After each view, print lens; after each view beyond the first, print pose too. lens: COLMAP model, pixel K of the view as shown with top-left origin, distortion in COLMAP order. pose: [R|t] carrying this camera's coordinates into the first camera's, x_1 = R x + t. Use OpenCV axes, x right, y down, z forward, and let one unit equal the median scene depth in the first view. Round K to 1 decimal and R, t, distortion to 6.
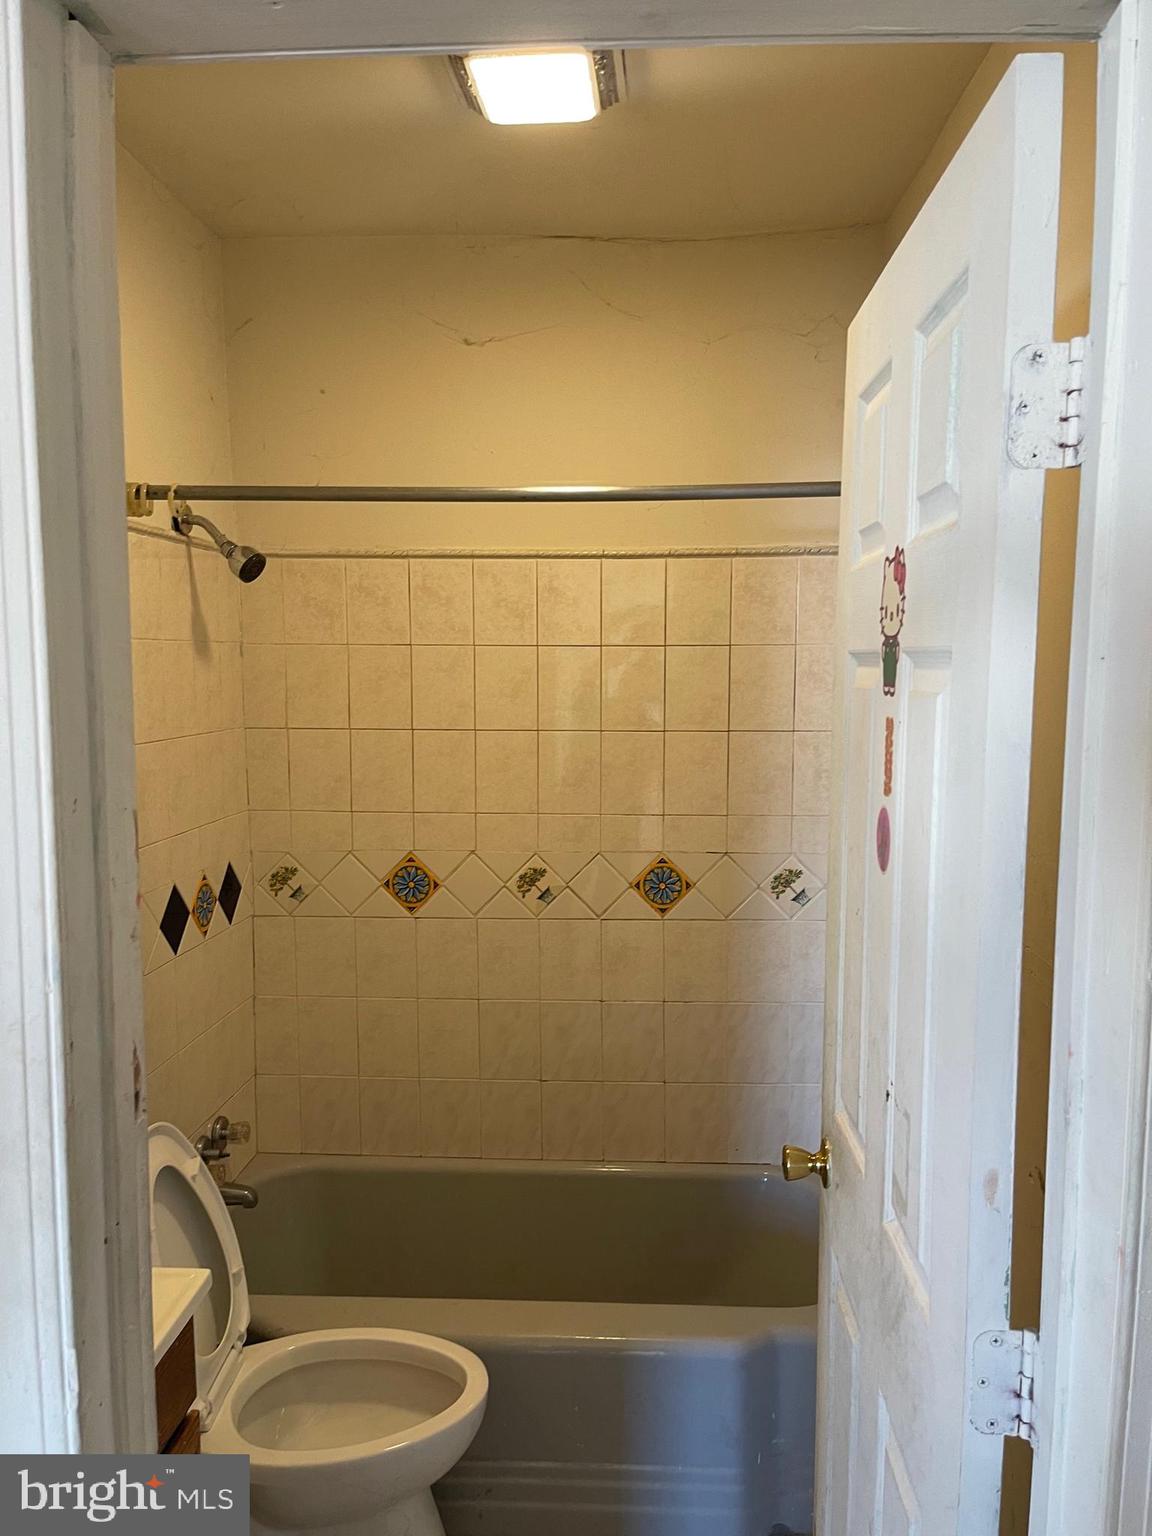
lens RADIAL K [[1160.2, 0, 580.1], [0, 1160.2, 771.5], [0, 0, 1]] dist [0.033977, -0.050846]
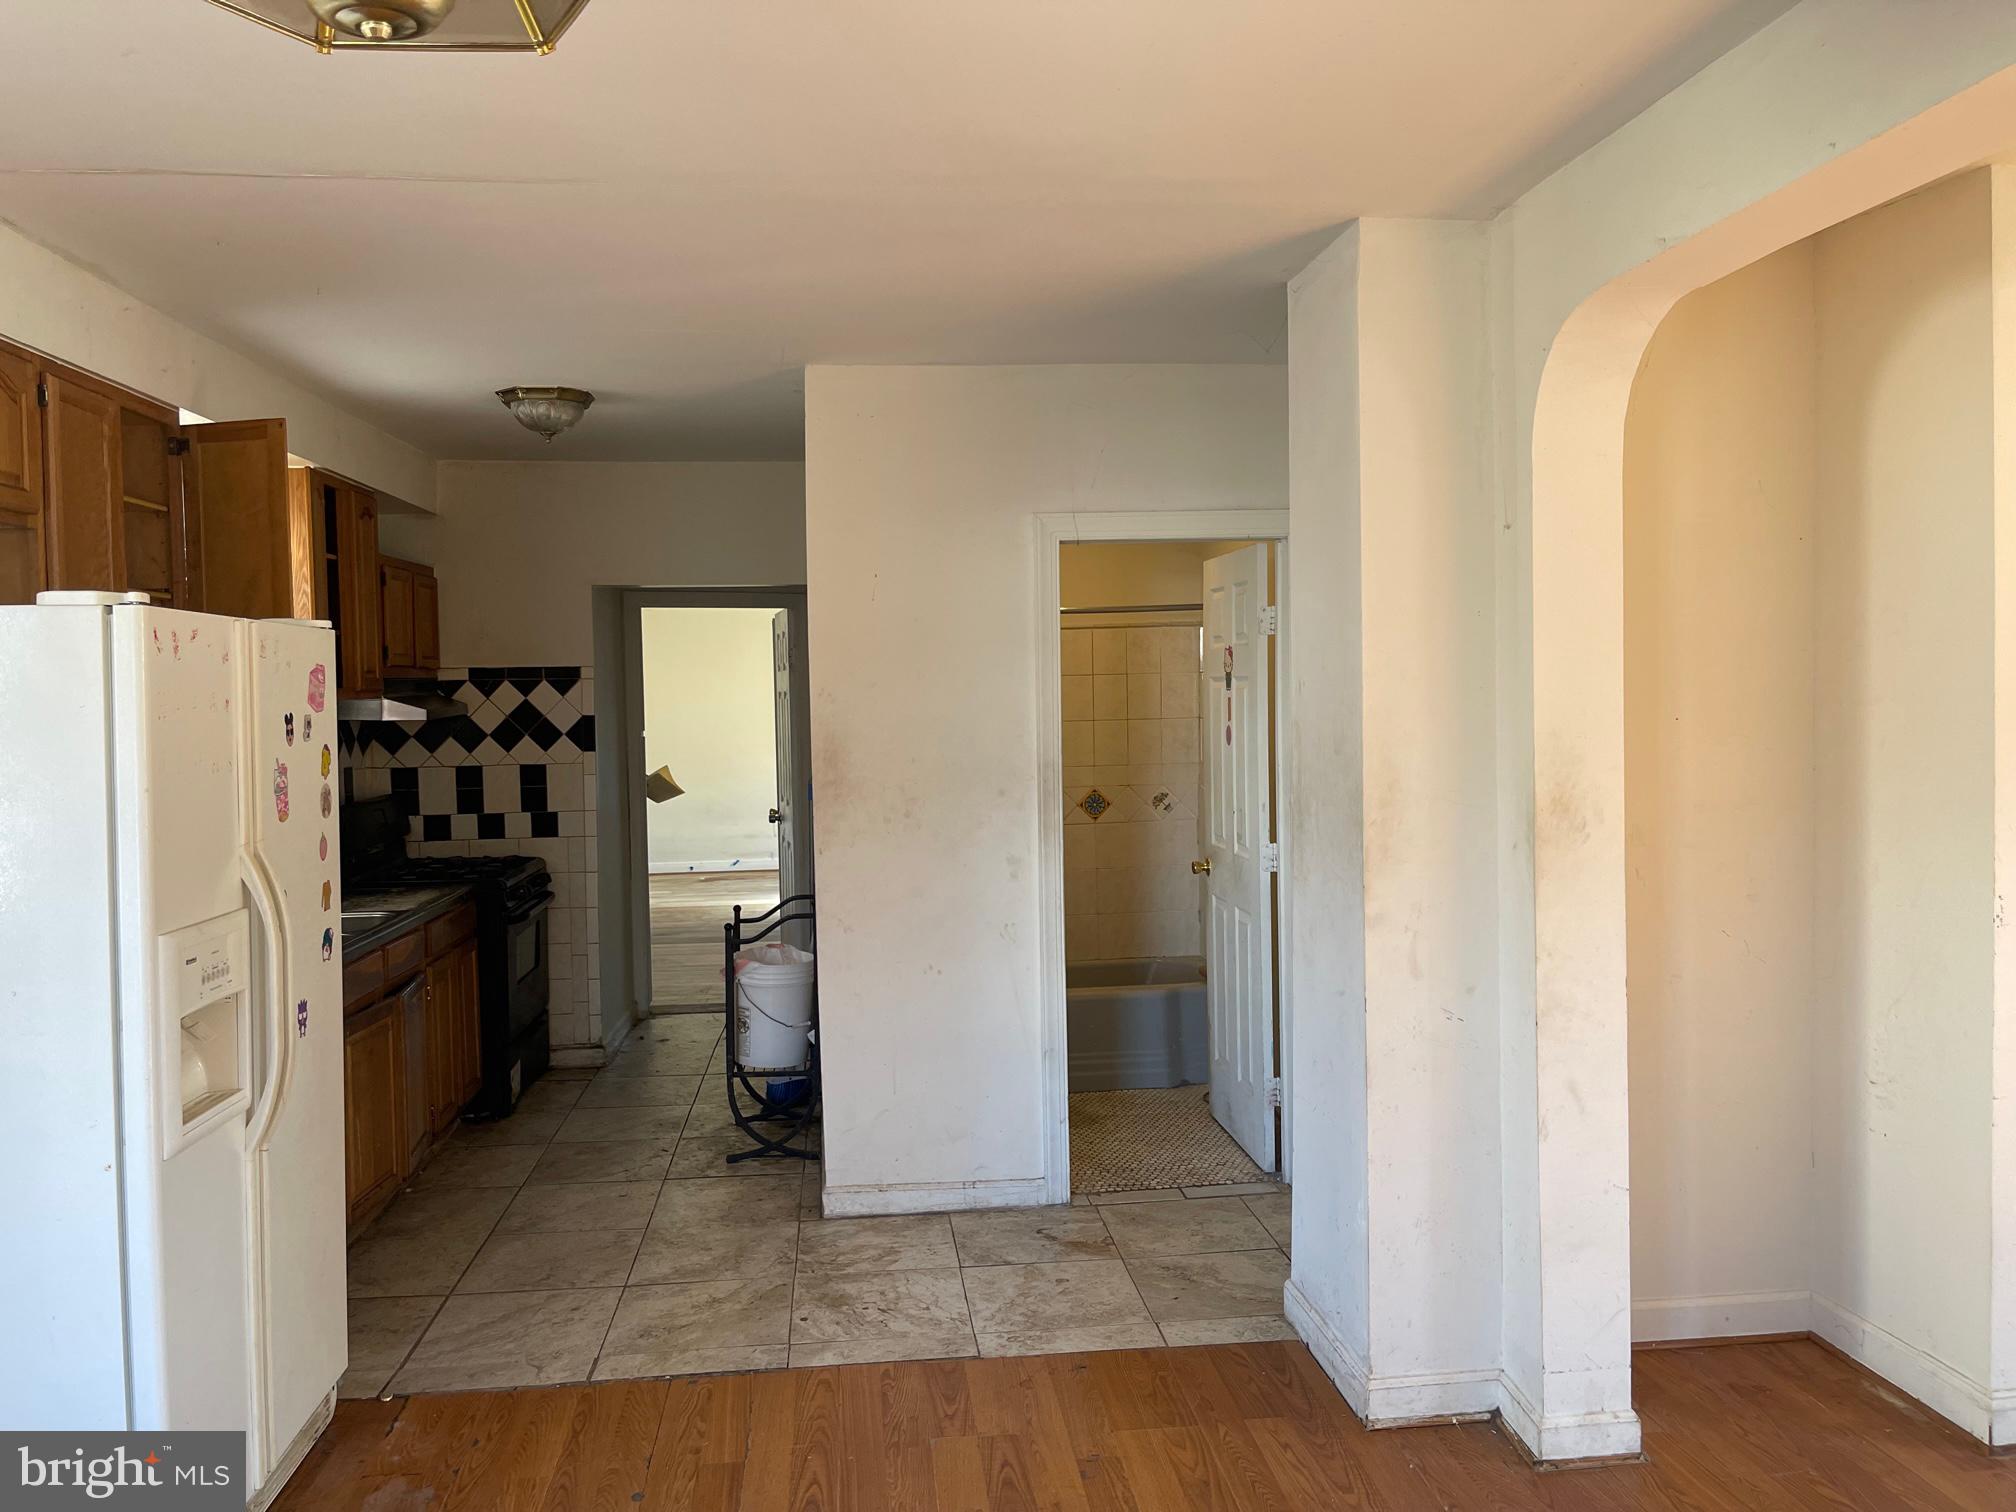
lens RADIAL K [[1522.8, 0, 994.2], [0, 1522.8, 736.2], [0, 0, 1]] dist [0.033977, -0.050846]
pose [[0.986586, -0.028071, 0.160811, -1.066148], [0.038191, 0.997456, -0.060191, 0.293055], [-0.158712, 0.065525, 0.985148, -3.075140]]
